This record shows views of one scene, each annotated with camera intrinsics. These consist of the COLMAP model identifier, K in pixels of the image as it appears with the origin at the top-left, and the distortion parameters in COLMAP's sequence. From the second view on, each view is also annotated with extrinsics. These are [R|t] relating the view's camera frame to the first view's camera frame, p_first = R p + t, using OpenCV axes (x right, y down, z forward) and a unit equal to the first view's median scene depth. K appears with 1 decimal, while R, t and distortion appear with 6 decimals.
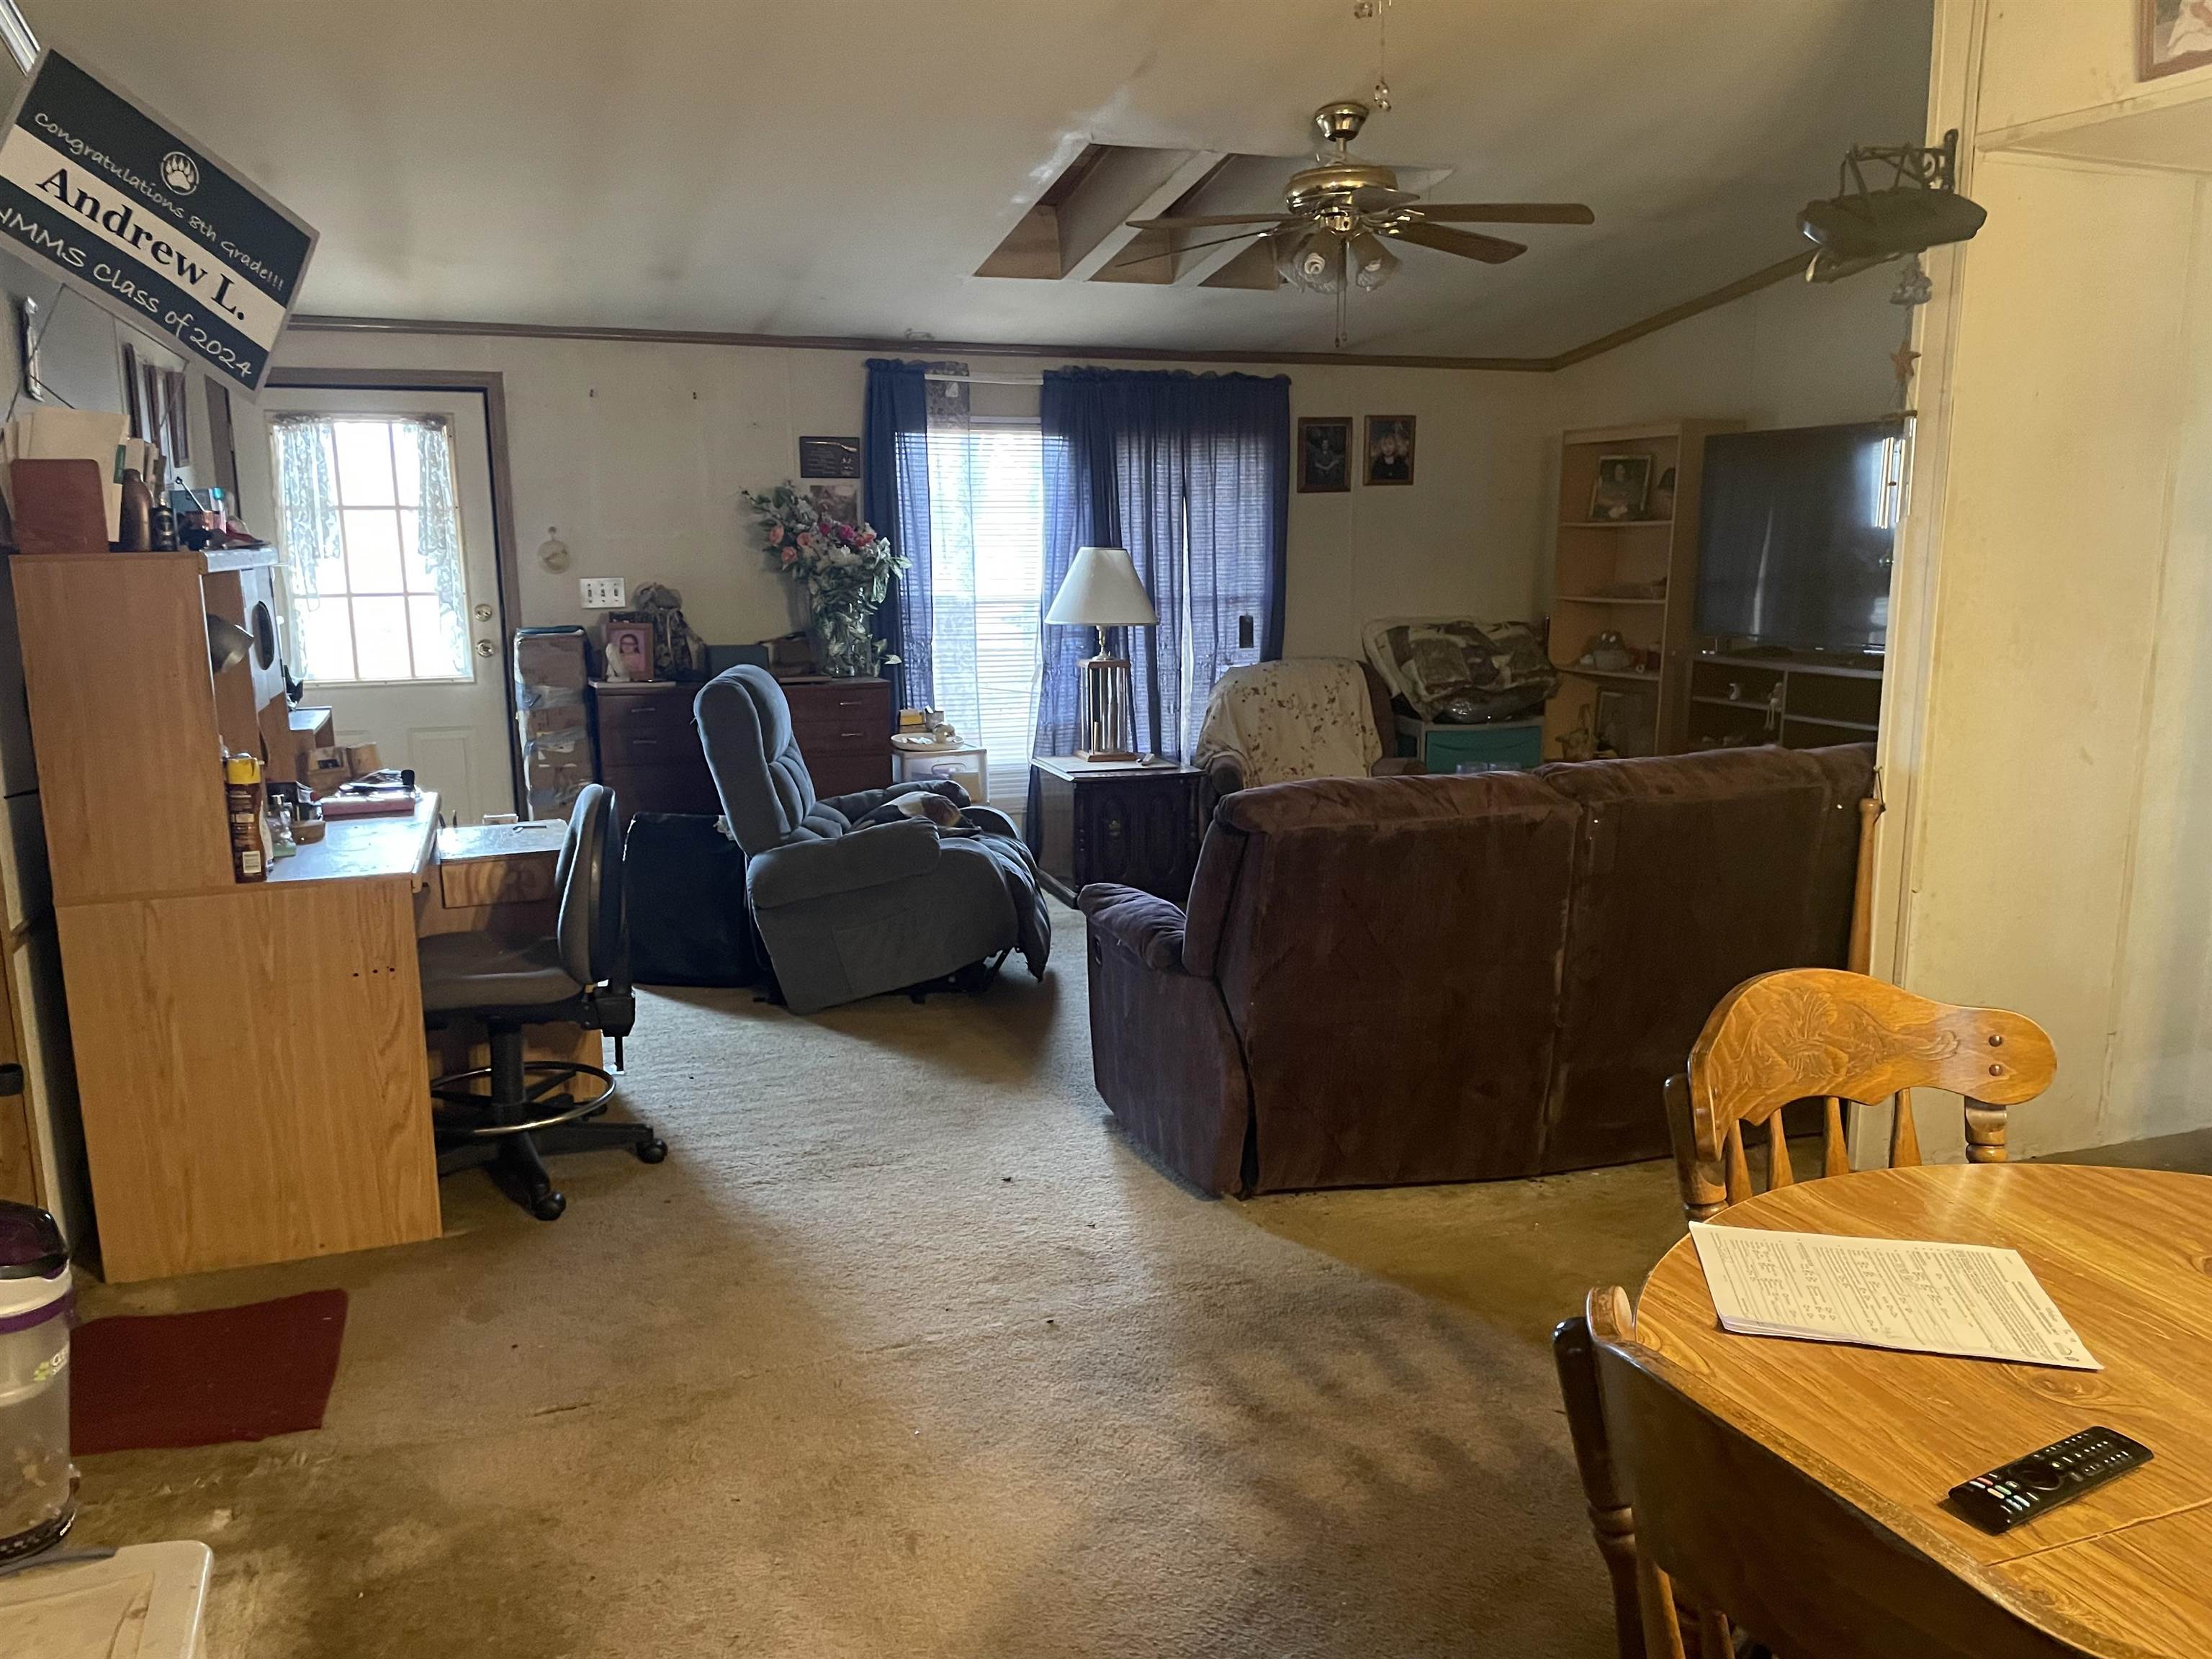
lens RADIAL K [[1666.0, 0, 1106.0], [0, 1666.0, 829.5], [0, 0, 1]] dist [0.096675, -0.136279]
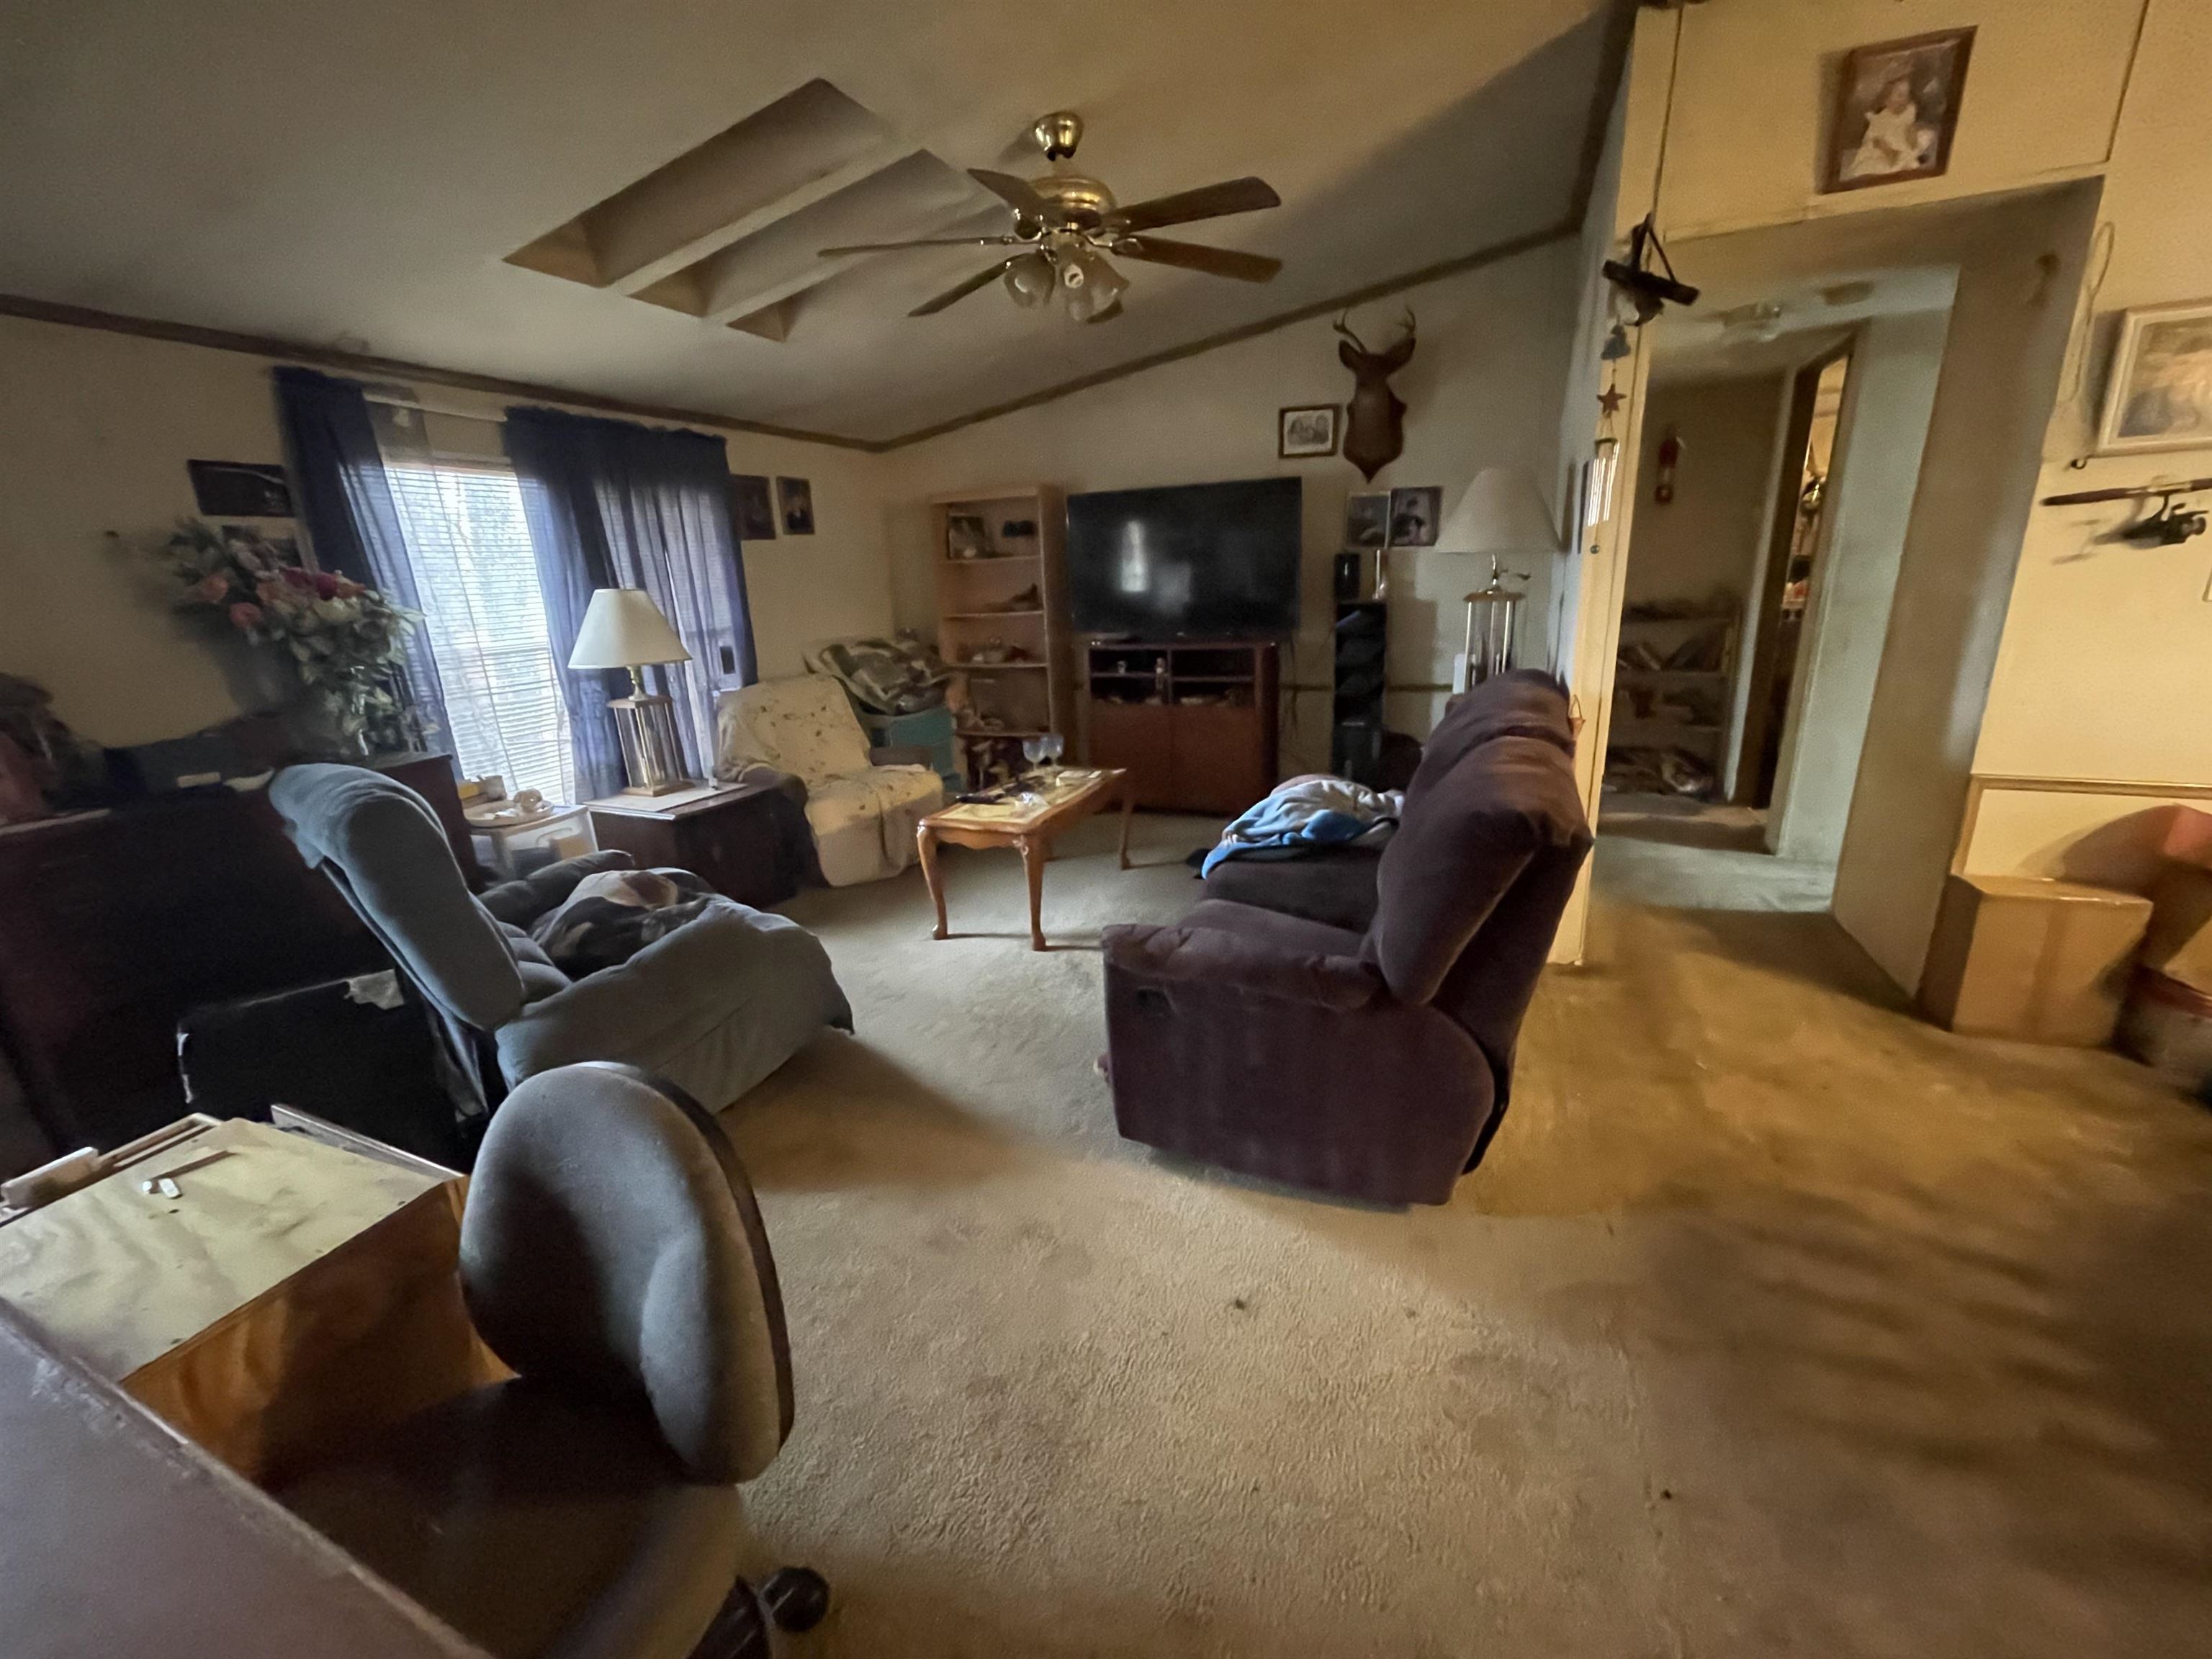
lens RADIAL K [[891.0, 0, 1106.0], [0, 891.0, 829.5], [0, 0, 1]] dist [0.000215, 0.000091]
pose [[0.692310, -0.226806, 0.685029, -0.200131], [0.165701, 0.973920, 0.154993, -0.059675], [-0.702317, 0.006207, 0.711837, 0.394533]]
